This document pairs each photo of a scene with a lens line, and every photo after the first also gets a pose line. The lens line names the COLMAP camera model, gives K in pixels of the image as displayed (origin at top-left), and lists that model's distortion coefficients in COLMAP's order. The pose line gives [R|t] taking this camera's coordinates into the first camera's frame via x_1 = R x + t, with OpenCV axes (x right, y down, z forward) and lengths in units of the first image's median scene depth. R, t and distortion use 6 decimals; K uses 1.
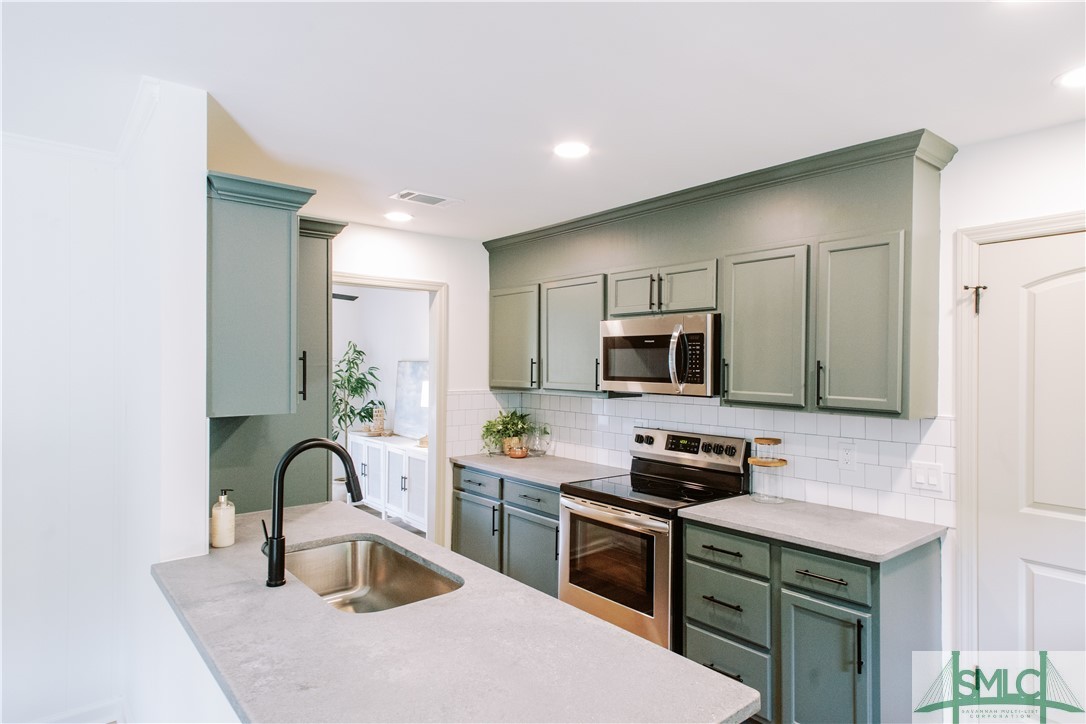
lens RADIAL K [[621.6, 0, 543.0], [0, 621.6, 362.0], [0, 0, 1]] dist [0.036309, 0.000824]
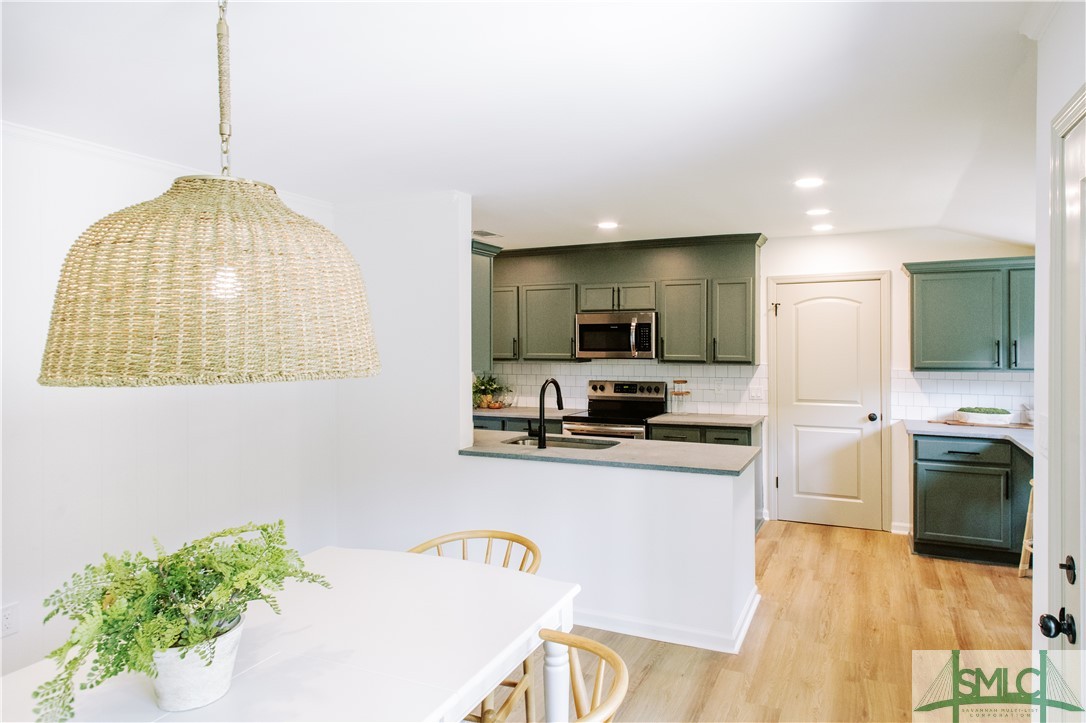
lens RADIAL K [[665.5, 0, 588.9], [0, 665.5, 343.7], [0, 0, 1]] dist [0.067237, -0.000556]
pose [[0.889234, -0.013173, 0.457264, -0.763372], [0.009095, 0.999897, 0.011118, -0.010023], [-0.457363, -0.005728, 0.889262, -0.610399]]
